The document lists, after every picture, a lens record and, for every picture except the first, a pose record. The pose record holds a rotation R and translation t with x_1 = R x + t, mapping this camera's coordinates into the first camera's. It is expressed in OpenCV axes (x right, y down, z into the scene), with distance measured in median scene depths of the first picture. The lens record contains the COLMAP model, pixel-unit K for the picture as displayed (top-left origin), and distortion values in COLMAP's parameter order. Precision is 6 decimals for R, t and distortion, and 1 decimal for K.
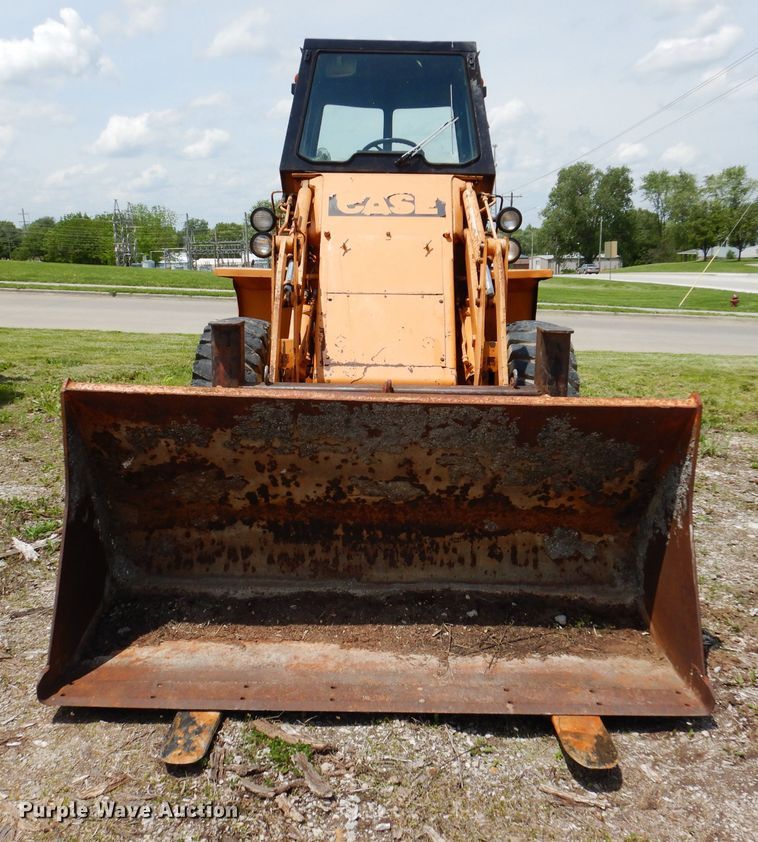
lens RADIAL K [[823.1, 0, 378.9], [0, 823.1, 418.2], [0, 0, 1]] dist [0.010024, 0.000000]
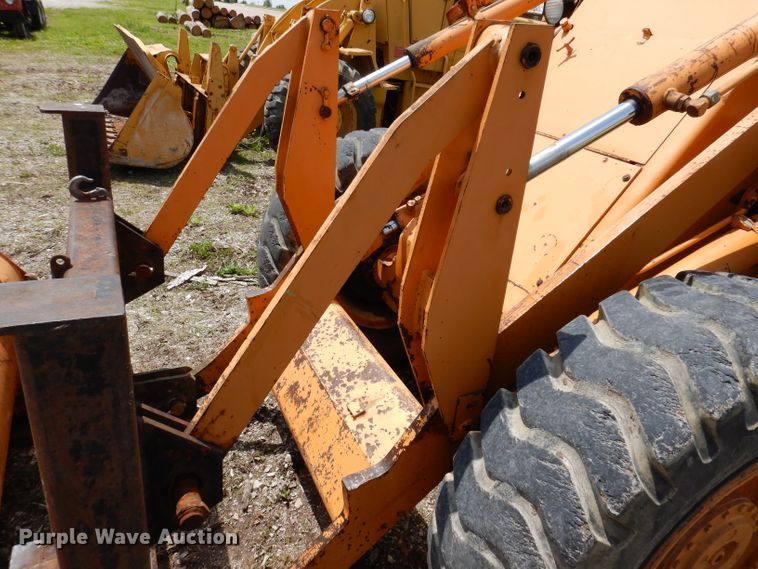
lens RADIAL K [[546.6, 0, 374.9], [0, 546.6, 285.8], [0, 0, 1]] dist [0.012563, -0.009060]
pose [[0.425501, 0.423190, -0.799912, 0.276492], [-0.270198, 0.903013, 0.334007, -0.139745], [0.863679, 0.074014, 0.498578, 0.650852]]
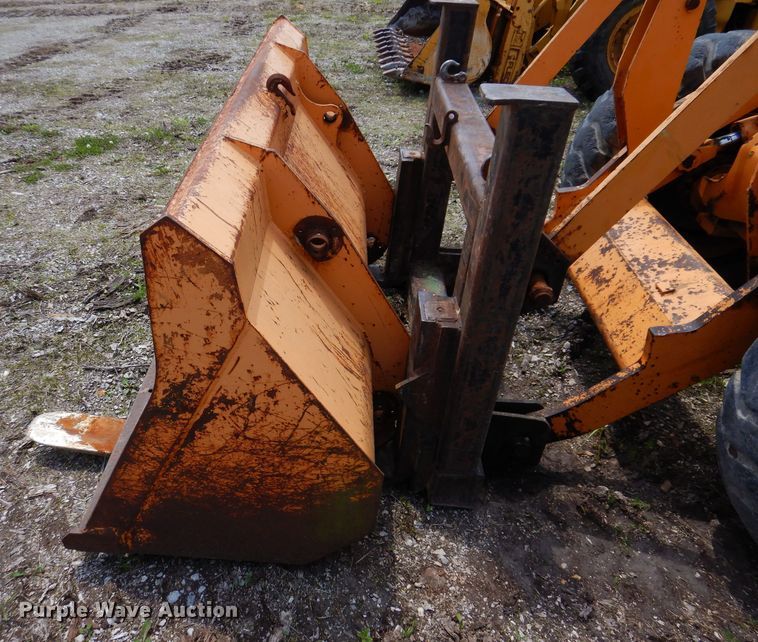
lens RADIAL K [[614.3, 0, 323.8], [0, 614.3, 322.6], [0, 0, 1]] dist [0.011559, -0.001395]
pose [[-0.052051, 0.552836, -0.831663, 0.387528], [-0.231444, 0.803440, 0.548560, -0.111818], [0.971455, 0.221036, 0.086131, 0.572165]]
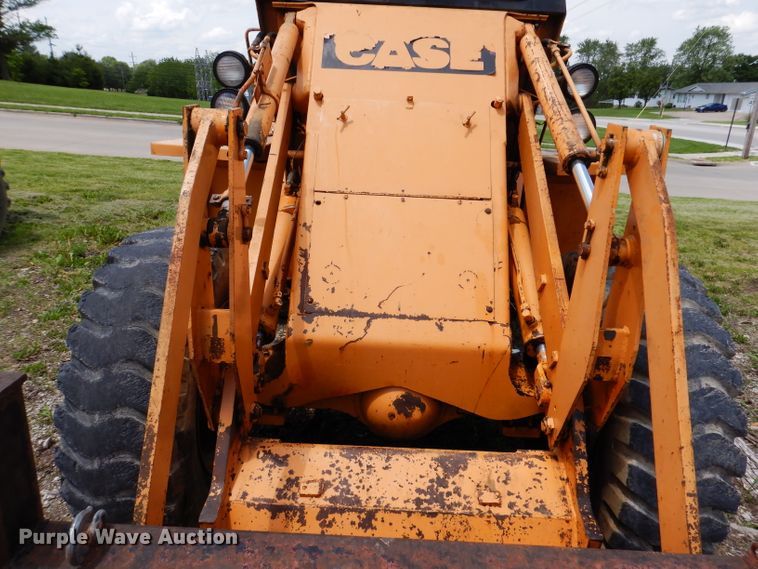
lens RADIAL K [[546.6, 0, 377.9], [0, 546.6, 284.9], [0, 0, 1]] dist [0.012563, -0.009060]
pose [[0.999426, 0.033871, -0.000964, -0.008606], [-0.033413, 0.989833, 0.138256, -0.129145], [0.005637, -0.138144, 0.990396, 0.515158]]
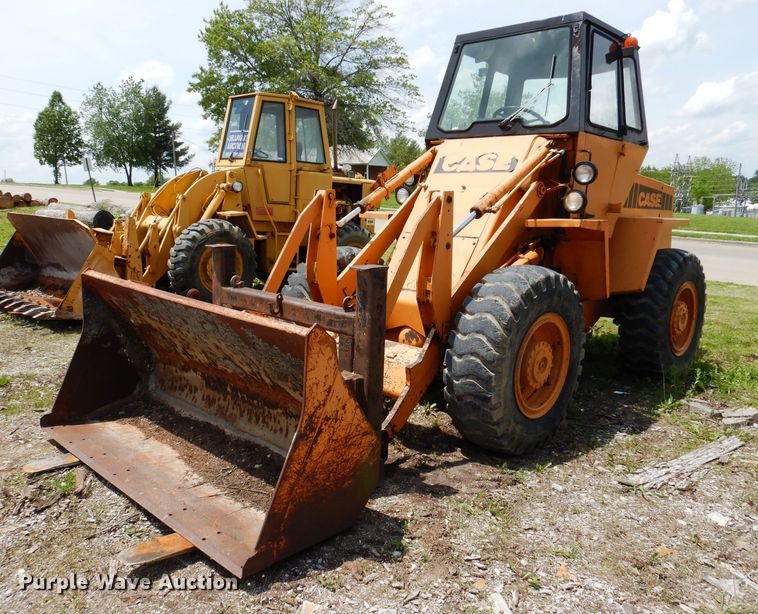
lens RADIAL K [[639.4, 0, 356.3], [0, 639.4, 336.7], [0, 0, 1]] dist [-0.008692, 0.031801]
pose [[0.707213, 0.159854, -0.688692, 0.564205], [-0.148636, 0.985950, 0.076218, -0.049632], [0.691200, 0.048462, 0.721037, 0.200391]]
